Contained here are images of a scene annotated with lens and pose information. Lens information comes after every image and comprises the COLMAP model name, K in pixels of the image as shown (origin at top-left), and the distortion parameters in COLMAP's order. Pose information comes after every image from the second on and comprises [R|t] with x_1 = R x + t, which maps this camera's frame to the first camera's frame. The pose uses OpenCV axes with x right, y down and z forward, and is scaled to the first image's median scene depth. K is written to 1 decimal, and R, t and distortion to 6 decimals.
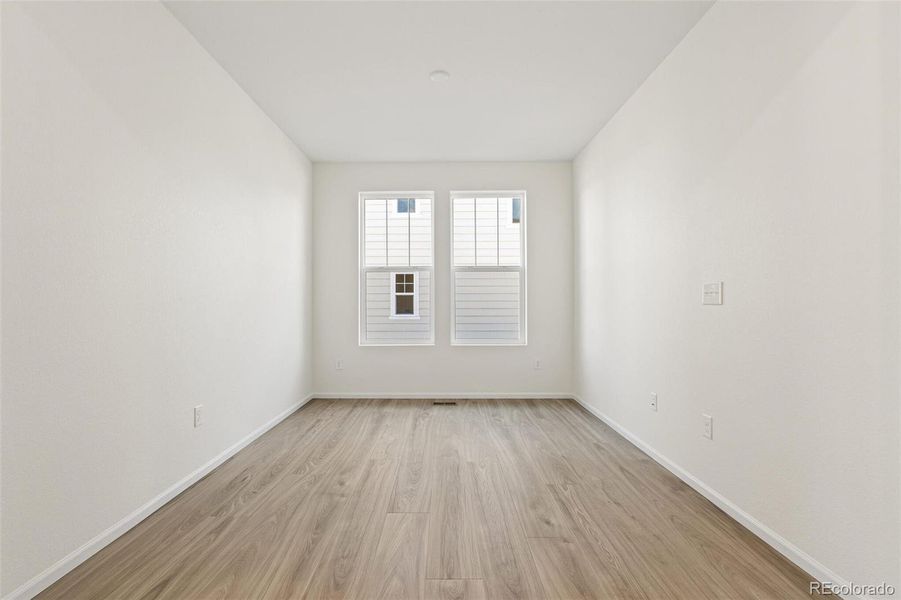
lens RADIAL K [[431.9, 0, 450.5], [0, 431.9, 300.0], [0, 0, 1]] dist [0.001694, 0.000170]
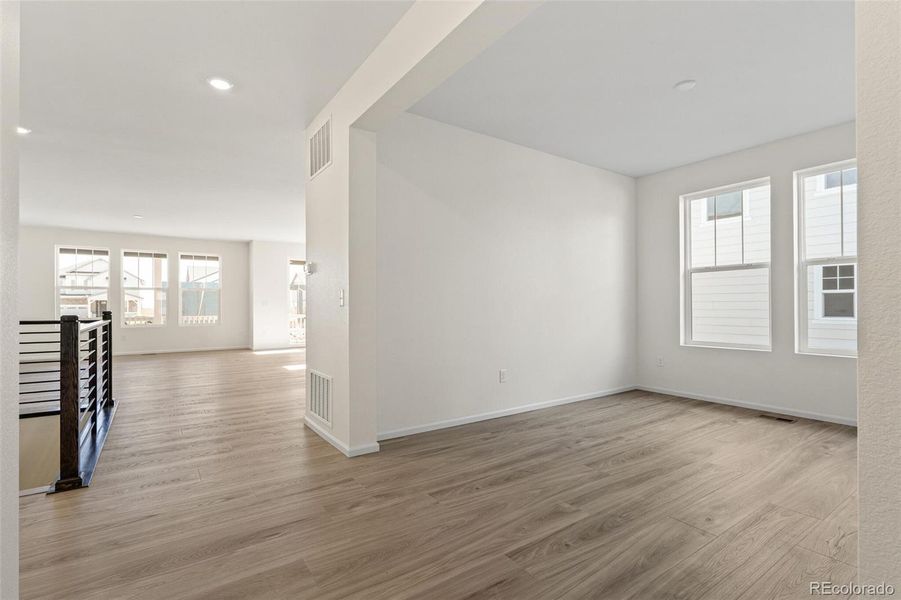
lens RADIAL K [[419.6, 0, 450.5], [0, 419.6, 300.0], [0, 0, 1]] dist [0.001903, 0.000425]
pose [[0.584576, -0.015304, -0.811194, 0.350160], [0.012739, 0.999872, -0.009684, 0.000629], [0.811239, -0.004673, 0.584697, -0.035657]]
